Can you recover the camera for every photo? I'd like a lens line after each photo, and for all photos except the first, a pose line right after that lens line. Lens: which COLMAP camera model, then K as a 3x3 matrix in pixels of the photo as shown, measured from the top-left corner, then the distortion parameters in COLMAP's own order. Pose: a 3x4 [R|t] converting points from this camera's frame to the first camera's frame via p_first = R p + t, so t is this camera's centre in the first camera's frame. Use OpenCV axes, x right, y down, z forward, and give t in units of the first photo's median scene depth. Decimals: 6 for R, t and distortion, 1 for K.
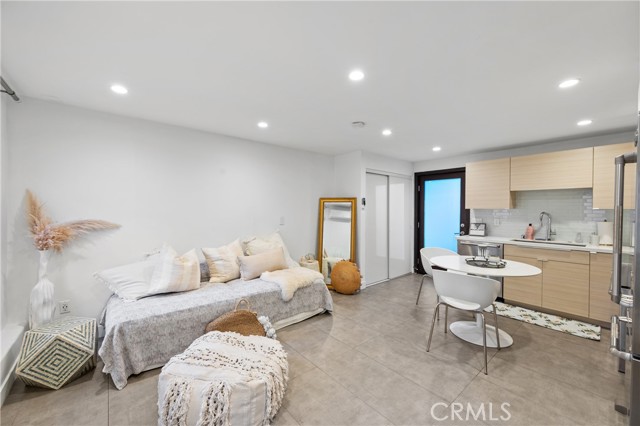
lens RADIAL K [[253.0, 0, 320.0], [0, 253.0, 213.0], [0, 0, 1]] dist [-0.001180, 0.000044]
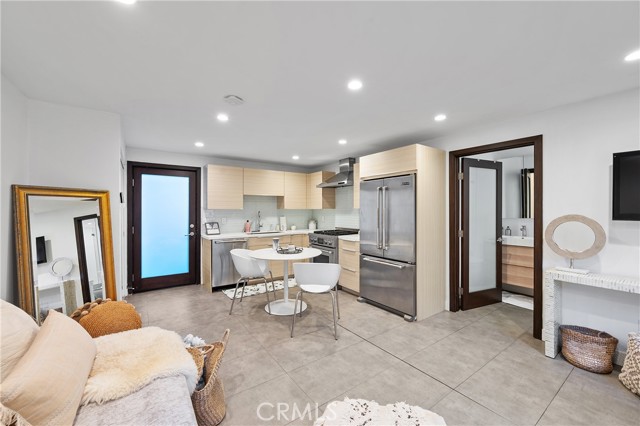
lens RADIAL K [[258.7, 0, 320.0], [0, 258.7, 213.0], [0, 0, 1]] dist [-0.000056, -0.000027]
pose [[0.078944, -0.020012, 0.996678, -0.467891], [0.011846, 0.999747, 0.019135, -0.016973], [-0.996809, 0.010296, 0.079161, 0.515514]]
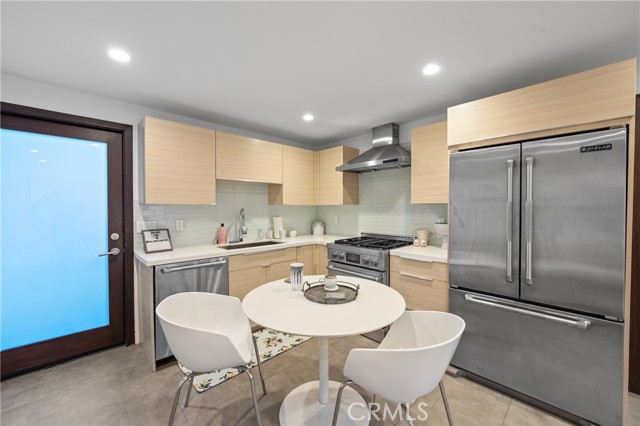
lens RADIAL K [[258.7, 0, 320.0], [0, 258.7, 213.0], [0, 0, 1]] dist [-0.000056, -0.000027]
pose [[-0.071033, -0.029156, 0.997048, 0.017232], [0.011198, 0.999486, 0.030025, -0.011246], [-0.997411, 0.013297, -0.070670, 0.748231]]
